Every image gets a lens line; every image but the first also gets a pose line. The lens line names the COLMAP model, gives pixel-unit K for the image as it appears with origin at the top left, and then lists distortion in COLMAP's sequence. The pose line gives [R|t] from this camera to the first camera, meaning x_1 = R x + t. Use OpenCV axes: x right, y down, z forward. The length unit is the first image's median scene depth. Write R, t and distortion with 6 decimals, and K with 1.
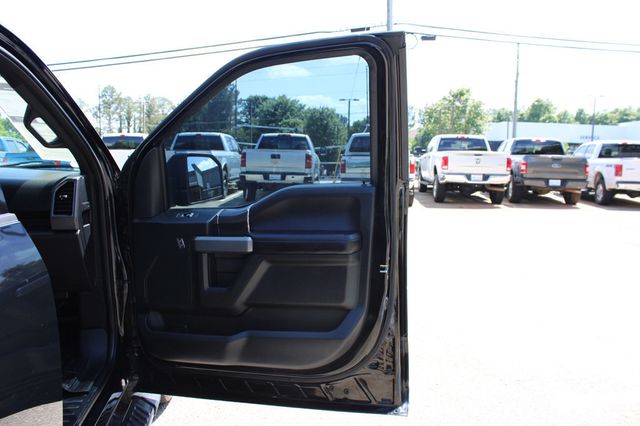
lens RADIAL K [[534.0, 0, 320.0], [0, 534.0, 213.0], [0, 0, 1]] dist [-0.162187, 0.120323]
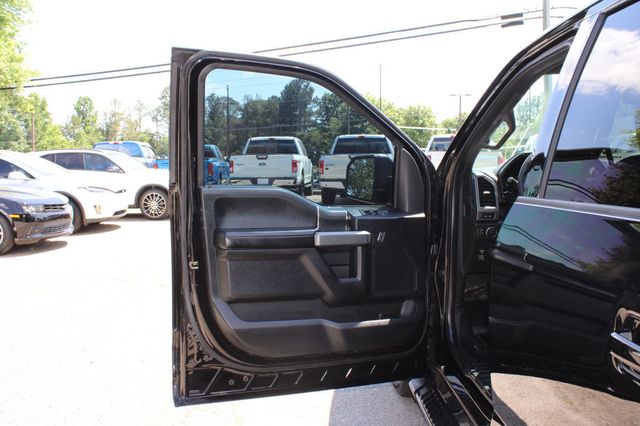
lens RADIAL K [[608.7, 0, 320.0], [0, 608.7, 213.0], [0, 0, 1]] dist [-0.101908, 0.015181]
pose [[0.992022, -0.008325, -0.125787, -0.050751], [0.005632, 0.999748, -0.021751, 0.001849], [0.125936, 0.020869, 0.991819, -0.015777]]
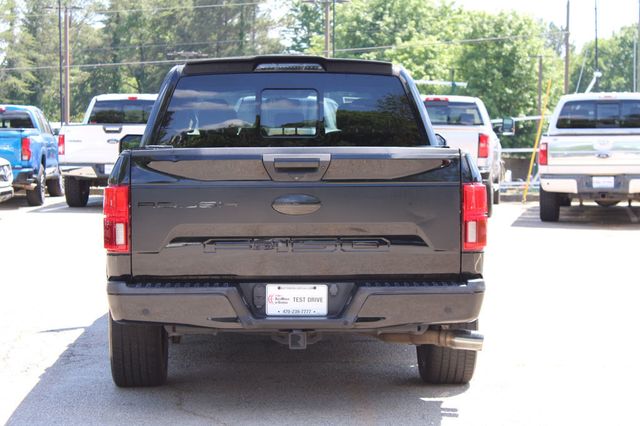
lens RADIAL K [[1513.9, 0, 320.0], [0, 1513.9, 213.0], [0, 0, 1]] dist [0.073225, -0.011285]
pose [[0.993675, 0.000226, -0.112297, -0.003352], [-0.006608, 0.998383, -0.056465, 0.017964], [0.112103, 0.056850, 0.992069, -0.166171]]
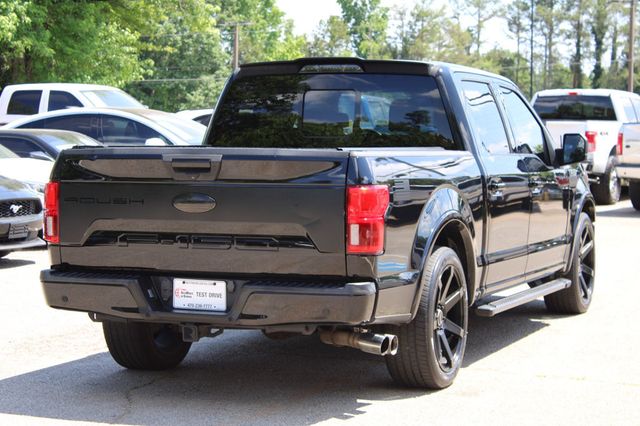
lens RADIAL K [[1513.9, 0, 320.0], [0, 1513.9, 213.0], [0, 0, 1]] dist [0.073225, -0.011285]
pose [[0.862882, 0.027395, -0.504663, 0.059461], [-0.054527, 0.997748, -0.039069, 0.015423], [0.502456, 0.061230, 0.862432, -0.148169]]
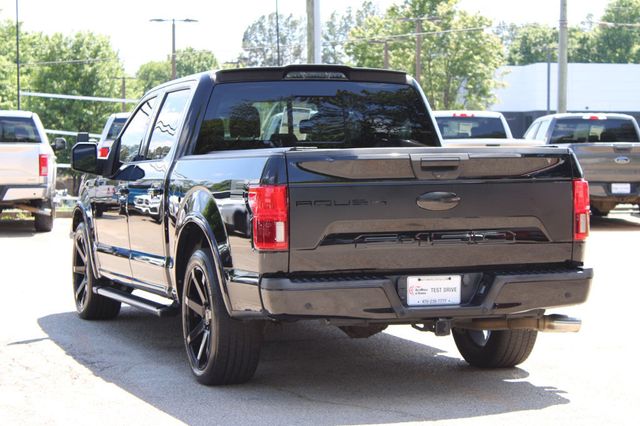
lens RADIAL K [[1513.9, 0, 320.0], [0, 1513.9, 213.0], [0, 0, 1]] dist [0.073225, -0.011285]
pose [[0.981900, -0.020540, 0.188282, -0.057985], [0.033743, 0.997170, -0.067188, 0.020070], [-0.186369, 0.072325, 0.979814, -0.171937]]
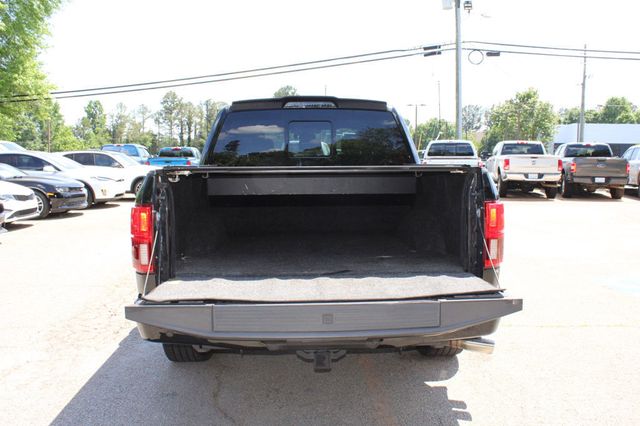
lens RADIAL K [[560.2, 0, 320.0], [0, 560.2, 213.0], [0, 0, 1]] dist [-0.164365, 0.156307]
pose [[0.994285, 0.000709, -0.106758, -0.015245], [-0.002133, 0.999910, -0.013218, 0.009434], [0.106739, 0.013370, 0.994197, -0.082604]]
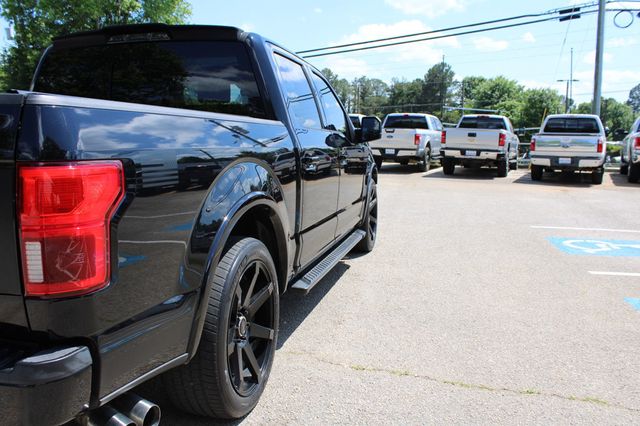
lens RADIAL K [[549.3, 0, 320.0], [0, 549.3, 213.0], [0, 0, 1]] dist [-0.145543, 0.121783]
pose [[0.925299, 0.057743, -0.374817, 0.015057], [-0.047531, 0.998205, 0.036442, 0.008403], [0.376248, -0.015904, 0.926382, -0.048440]]
